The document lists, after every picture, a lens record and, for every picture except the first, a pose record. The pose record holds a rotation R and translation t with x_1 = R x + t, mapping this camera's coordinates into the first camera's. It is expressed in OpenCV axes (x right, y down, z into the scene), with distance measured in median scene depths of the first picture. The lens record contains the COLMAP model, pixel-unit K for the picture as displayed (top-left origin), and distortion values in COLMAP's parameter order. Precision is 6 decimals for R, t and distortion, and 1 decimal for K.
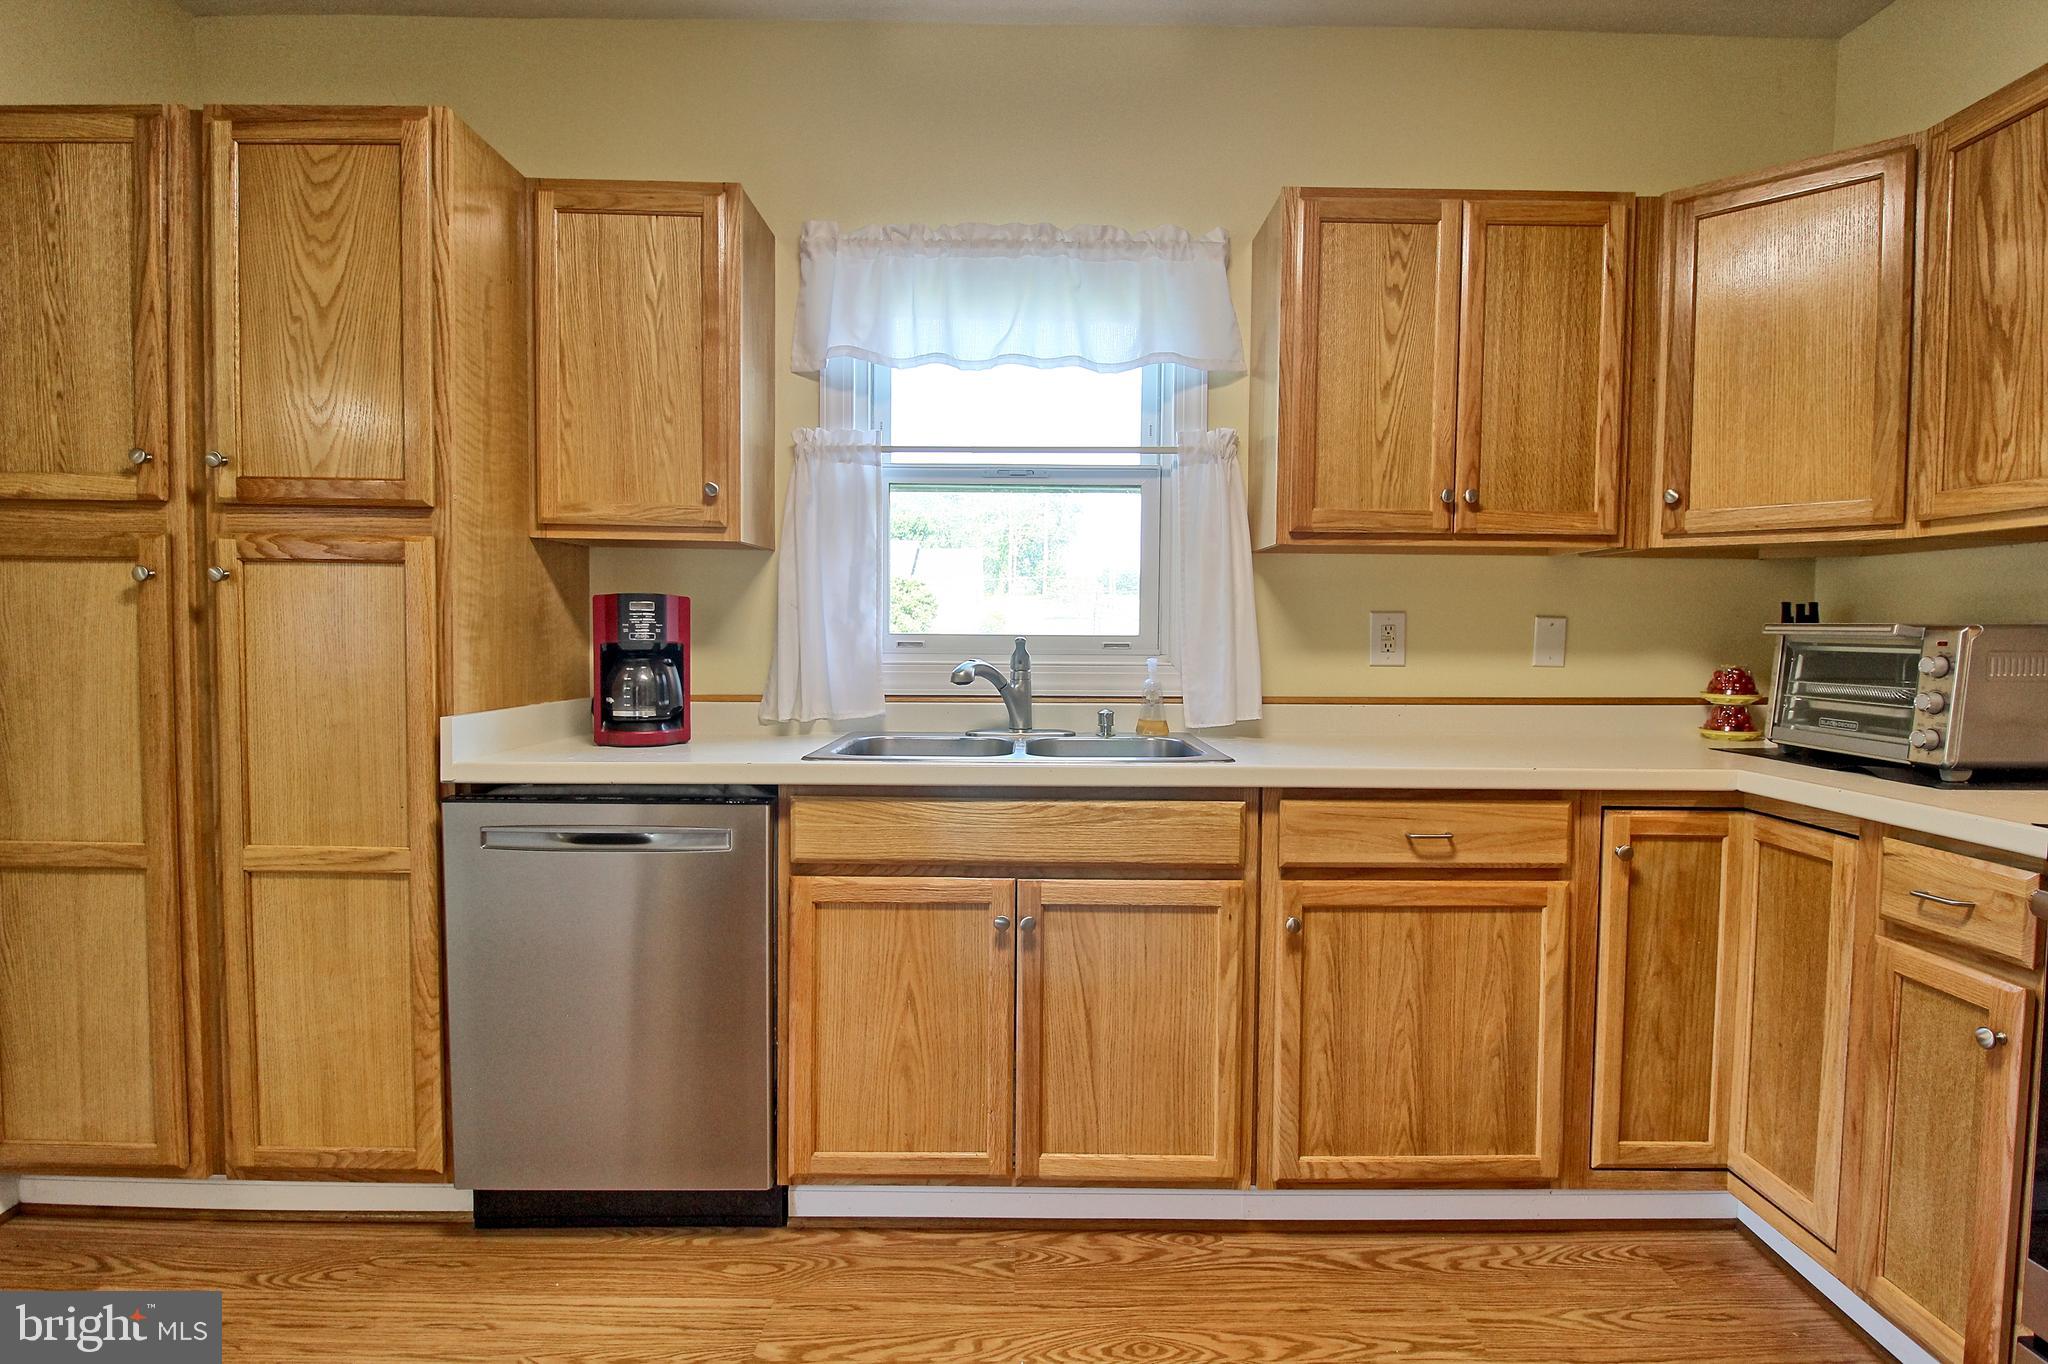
lens RADIAL K [[995.8, 0, 1043.7], [0, 995.8, 675.4], [0, 0, 1]] dist [-0.003900, -0.009990]
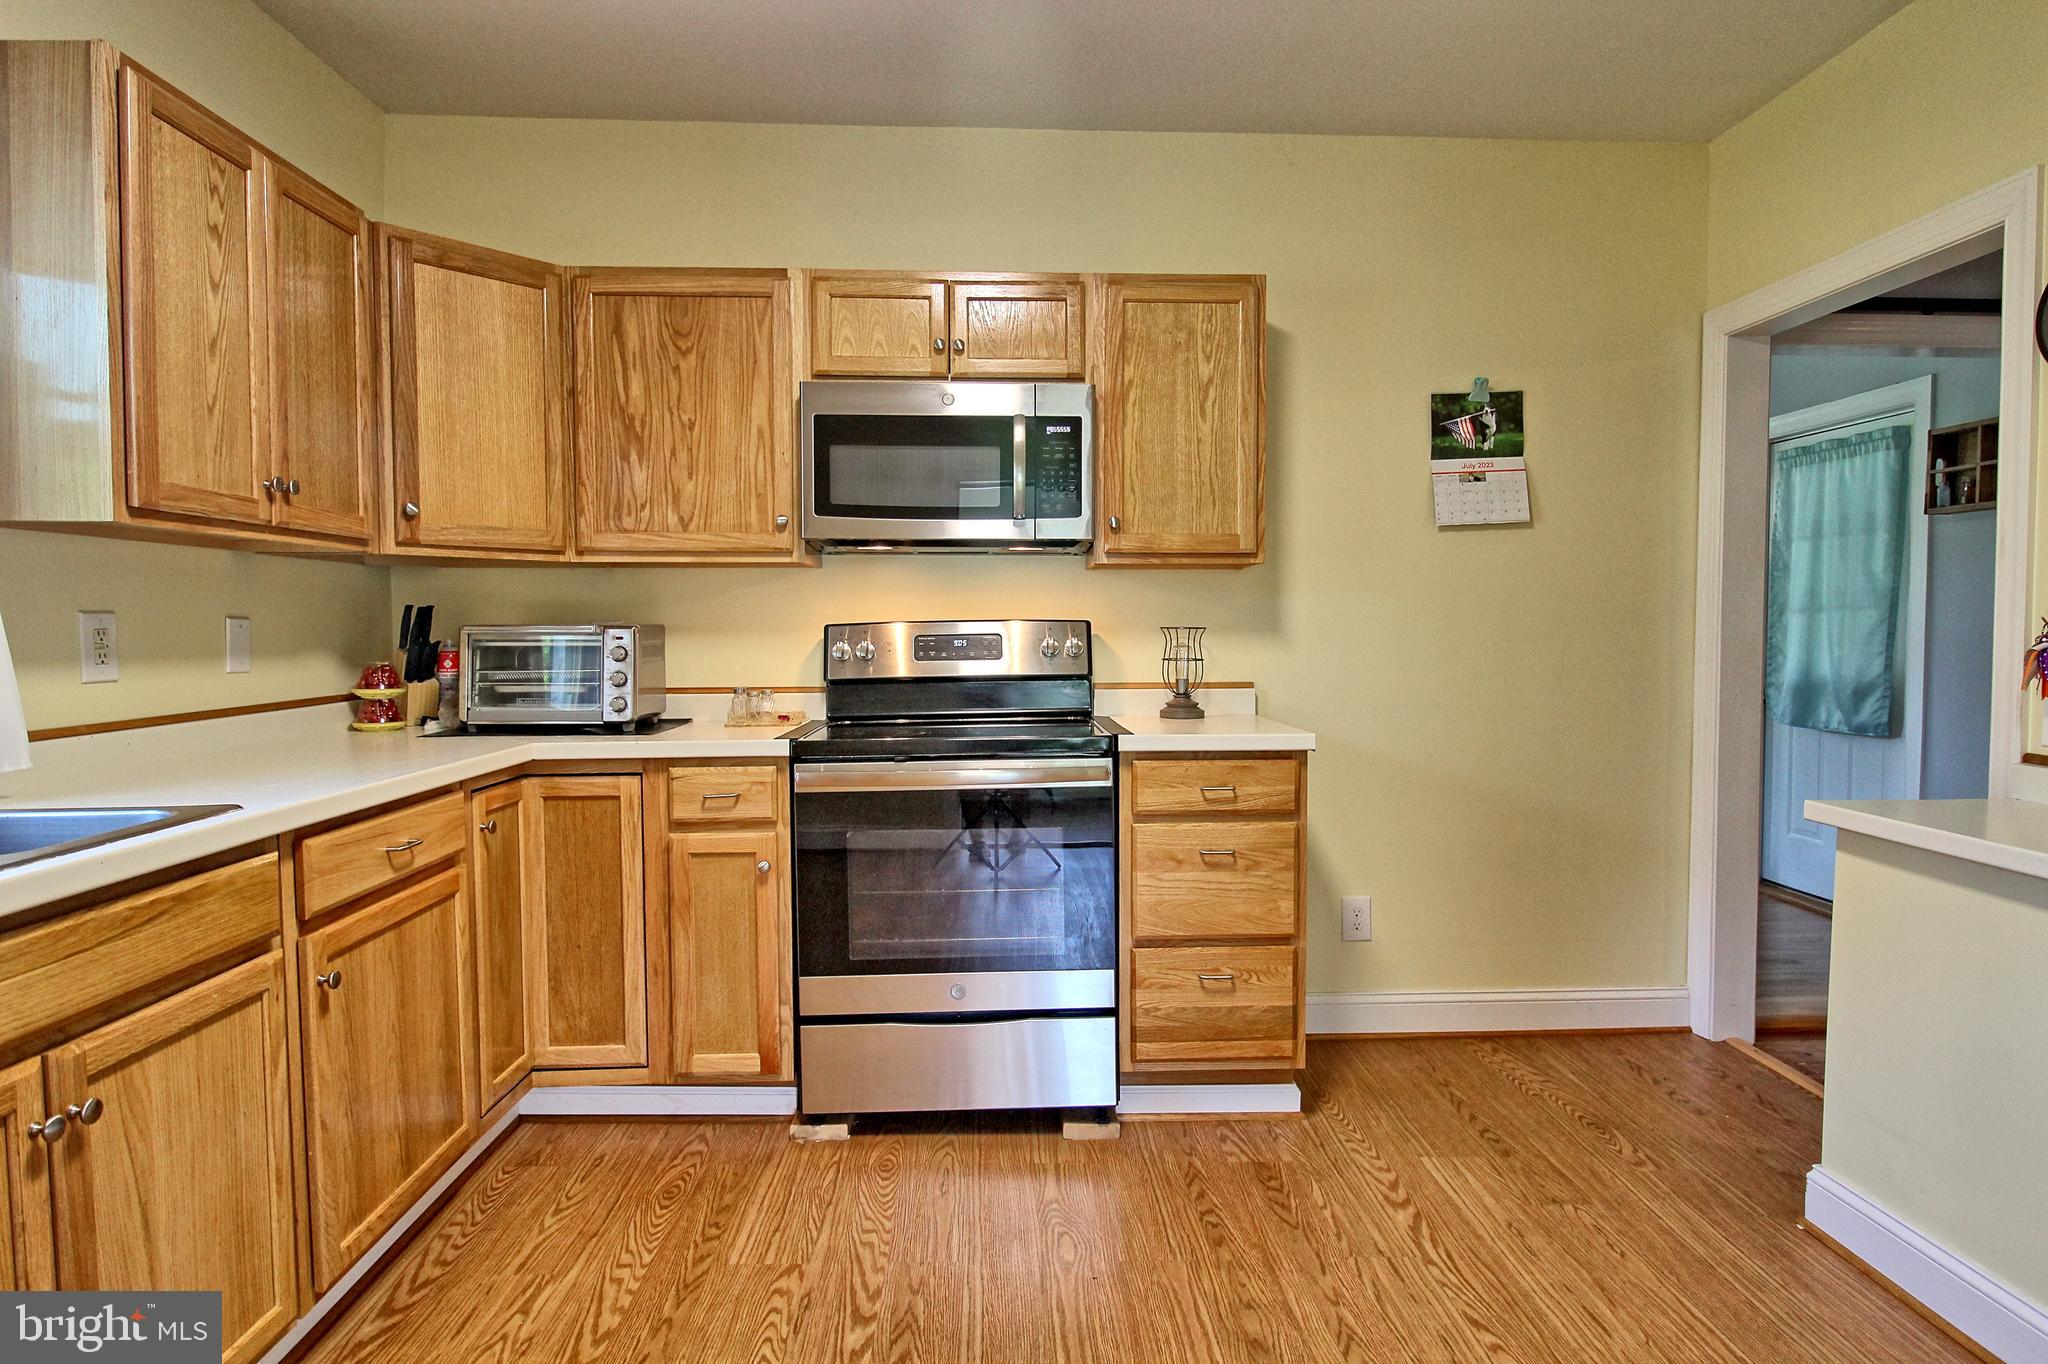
lens RADIAL K [[1129.5, 0, 1027.3], [0, 1129.5, 674.7], [0, 0, 1]] dist [0.002534, -0.011921]
pose [[-0.023554, -0.051940, 0.998372, -0.705597], [0.049394, 0.997369, 0.053053, -0.033849], [-0.998502, 0.050563, -0.020926, 0.395985]]
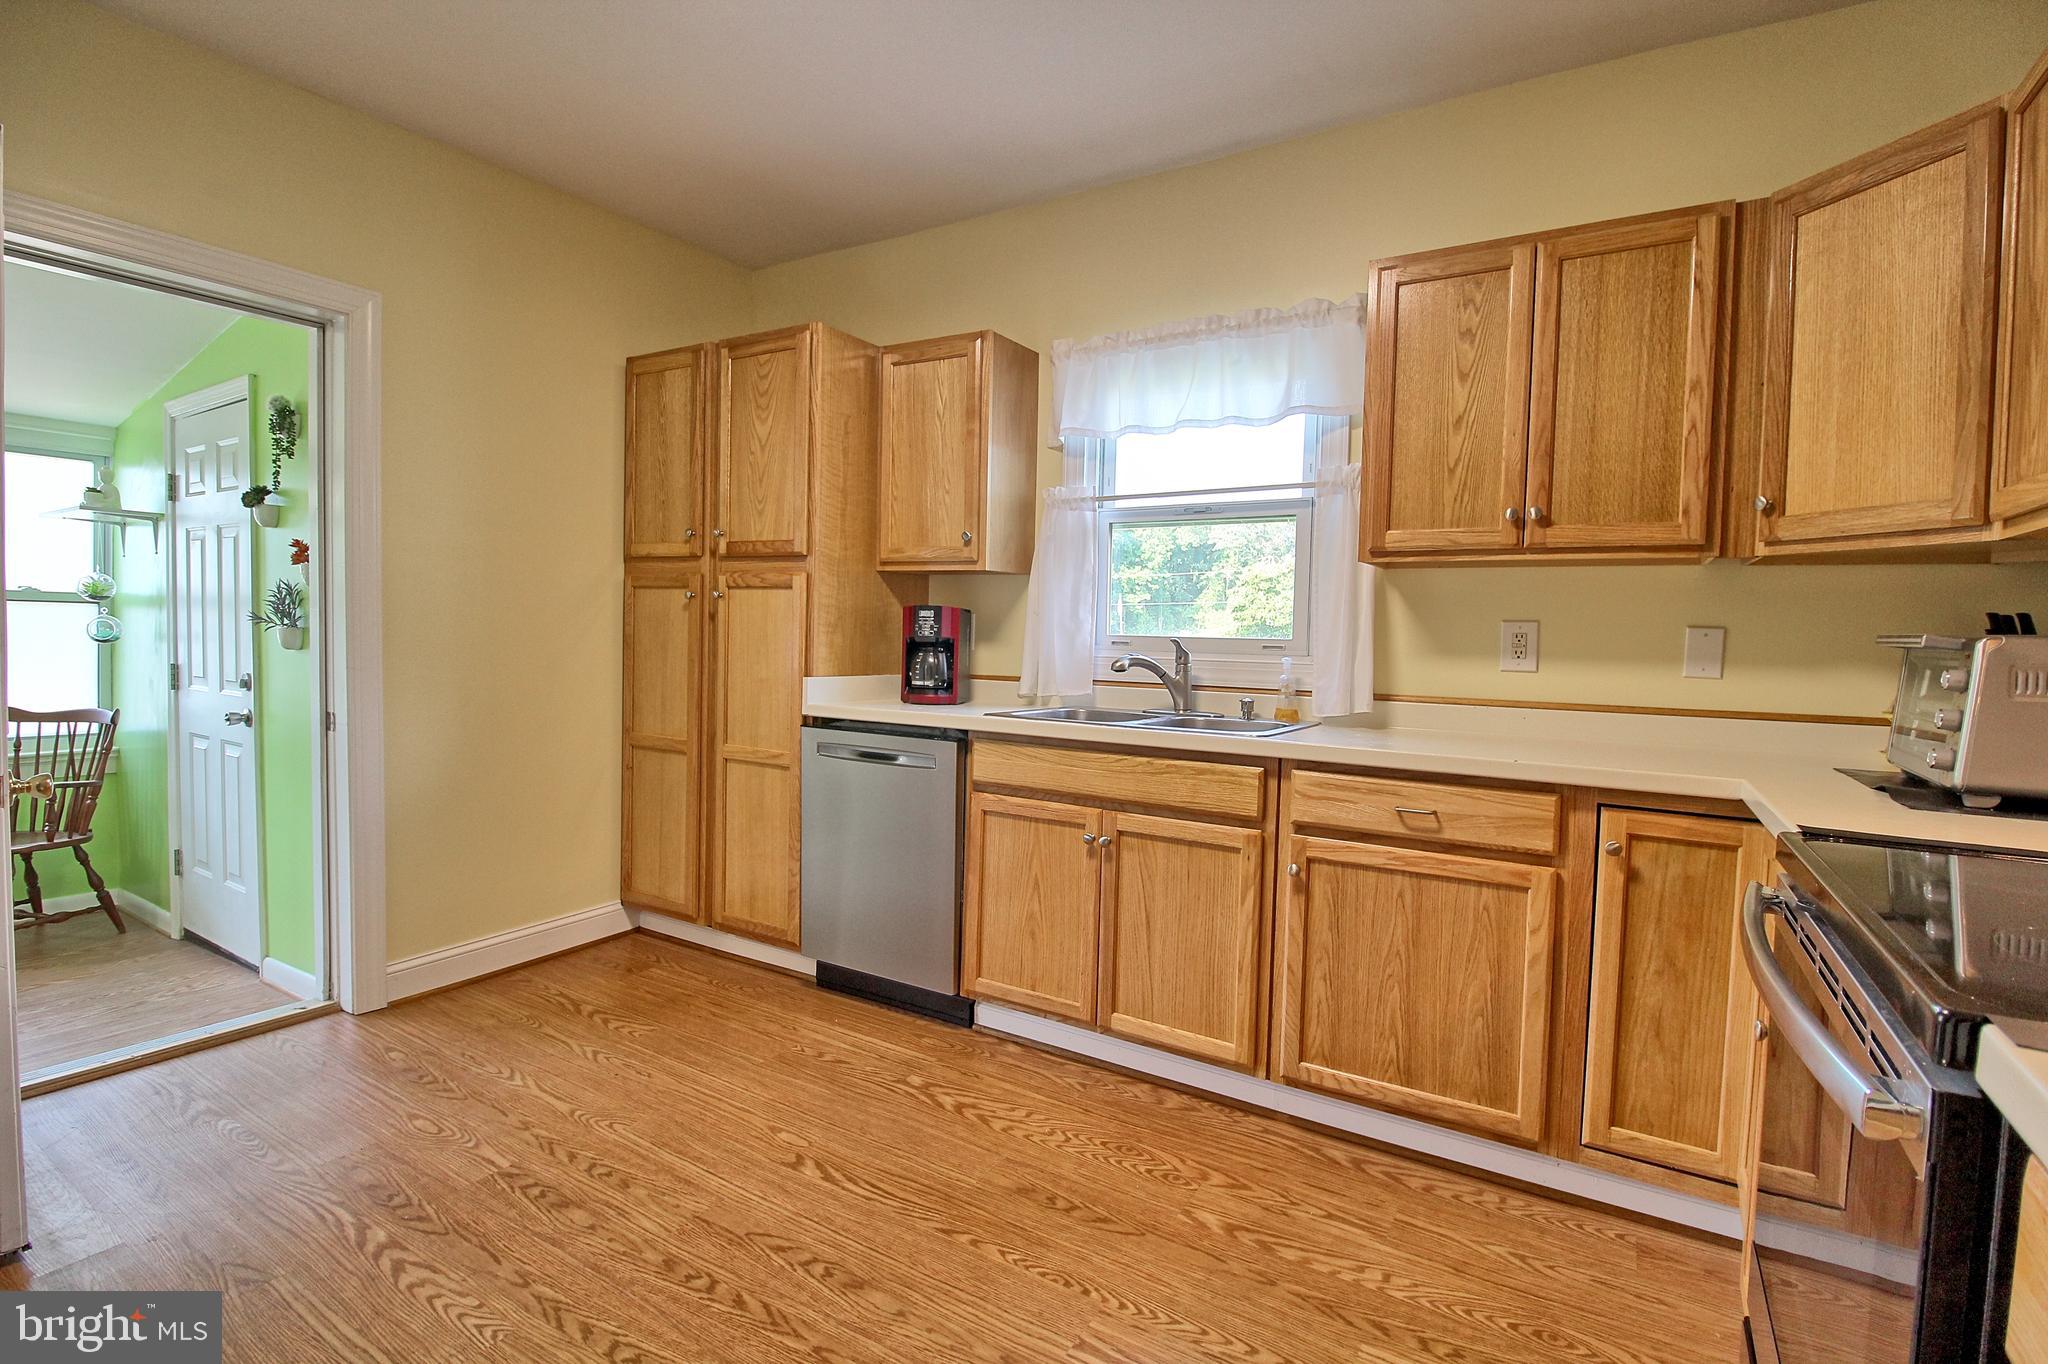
lens RADIAL K [[945.2, 0, 1039.5], [0, 945.2, 675.4], [0, 0, 1]] dist [-0.004331, -0.011147]
pose [[0.850142, 0.036420, -0.525293, 0.576164], [-0.041035, 0.999154, 0.002862, 0.016738], [0.524952, 0.019123, 0.850917, -0.171802]]
